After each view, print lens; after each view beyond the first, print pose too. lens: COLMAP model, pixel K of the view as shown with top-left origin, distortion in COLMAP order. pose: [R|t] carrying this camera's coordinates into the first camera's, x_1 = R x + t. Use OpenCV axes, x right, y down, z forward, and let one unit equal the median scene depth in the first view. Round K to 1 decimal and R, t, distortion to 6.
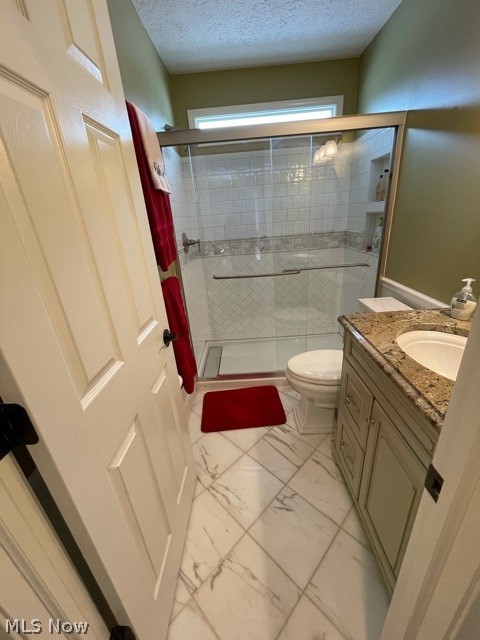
lens RADIAL K [[259.9, 0, 241.9], [0, 259.9, 319.5], [0, 0, 1]] dist [-0.003243, -0.000250]
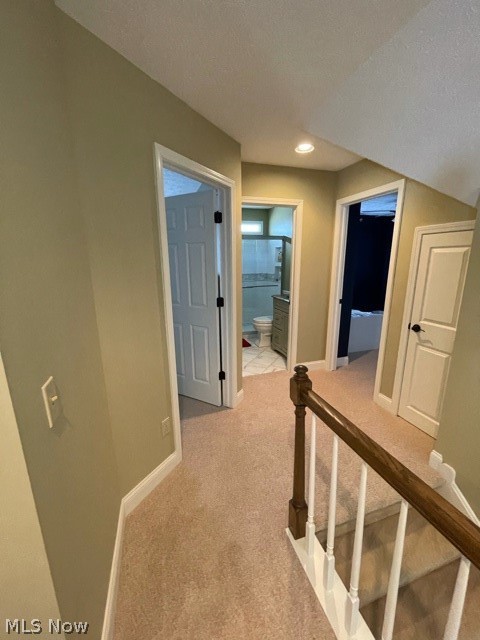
lens RADIAL K [[259.9, 0, 241.9], [0, 259.9, 319.5], [0, 0, 1]] dist [-0.003243, -0.000250]
pose [[0.948944, -0.003335, 0.315426, -0.631825], [0.059203, 0.984058, -0.167704, 0.509290], [-0.309838, 0.177816, 0.934014, -1.179322]]
